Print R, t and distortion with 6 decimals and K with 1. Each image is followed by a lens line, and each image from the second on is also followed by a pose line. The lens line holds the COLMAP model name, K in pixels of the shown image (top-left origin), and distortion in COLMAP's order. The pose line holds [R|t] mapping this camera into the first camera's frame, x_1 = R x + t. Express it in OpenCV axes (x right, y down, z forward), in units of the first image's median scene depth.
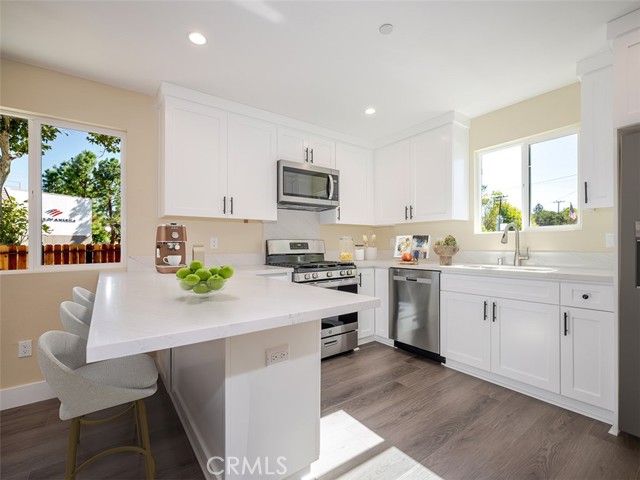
lens RADIAL K [[300.9, 0, 319.5], [0, 300.9, 238.6], [0, 0, 1]] dist [-0.001800, 0.002972]
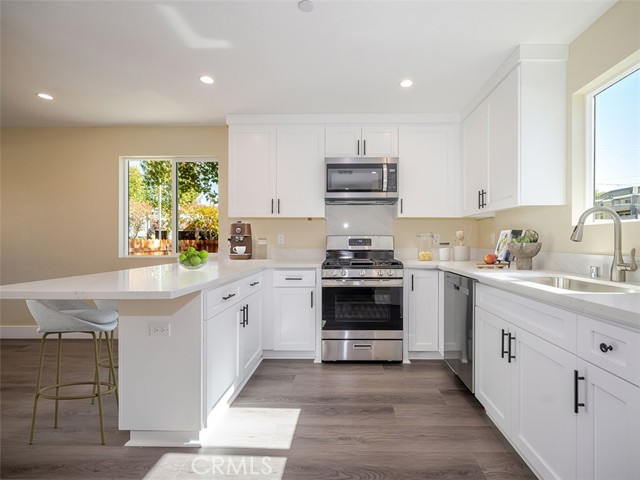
lens RADIAL K [[300.9, 0, 325.4], [0, 300.9, 237.4], [0, 0, 1]] dist [-0.001800, 0.002972]
pose [[0.788878, 0.001033, -0.614549, 0.497341], [0.005165, 0.999952, 0.008311, 0.000116], [0.614528, -0.009730, 0.788835, 0.188645]]
